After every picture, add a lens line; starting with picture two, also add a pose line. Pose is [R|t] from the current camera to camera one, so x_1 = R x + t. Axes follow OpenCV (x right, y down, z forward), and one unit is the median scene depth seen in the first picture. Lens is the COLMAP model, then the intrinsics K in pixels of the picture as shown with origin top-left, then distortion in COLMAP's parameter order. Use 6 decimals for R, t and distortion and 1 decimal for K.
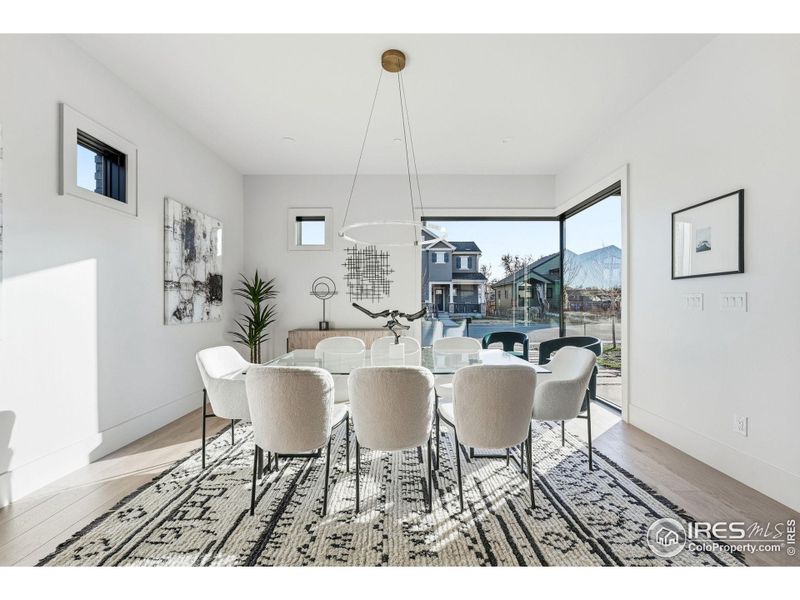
lens RADIAL K [[322.9, 0, 399.9], [0, 322.9, 301.8], [0, 0, 1]] dist [-0.003285, 0.000234]
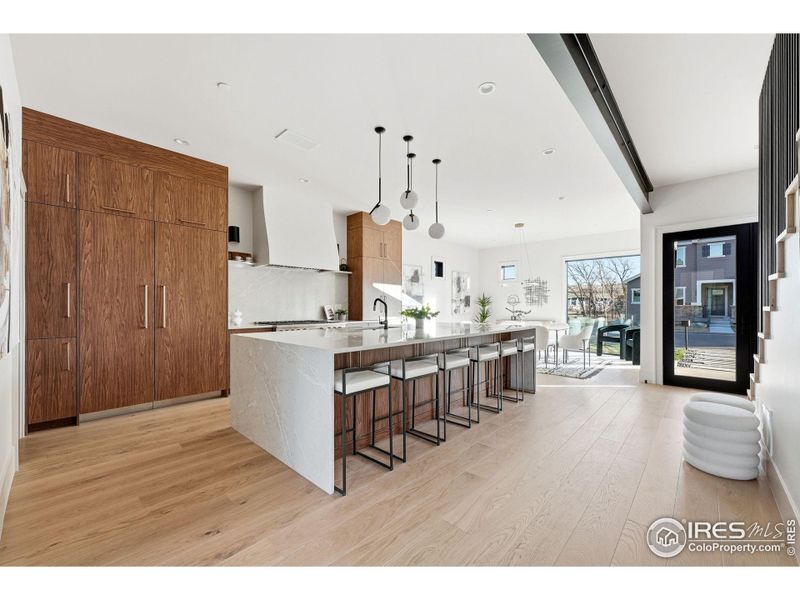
lens RADIAL K [[322.9, 0, 399.3], [0, 322.9, 304.2], [0, 0, 1]] dist [-0.003285, 0.000234]
pose [[0.732119, -0.002674, -0.681172, 0.741183], [0.003837, 0.999993, 0.000199, -0.021276], [0.681166, -0.002759, 0.732124, -1.186508]]
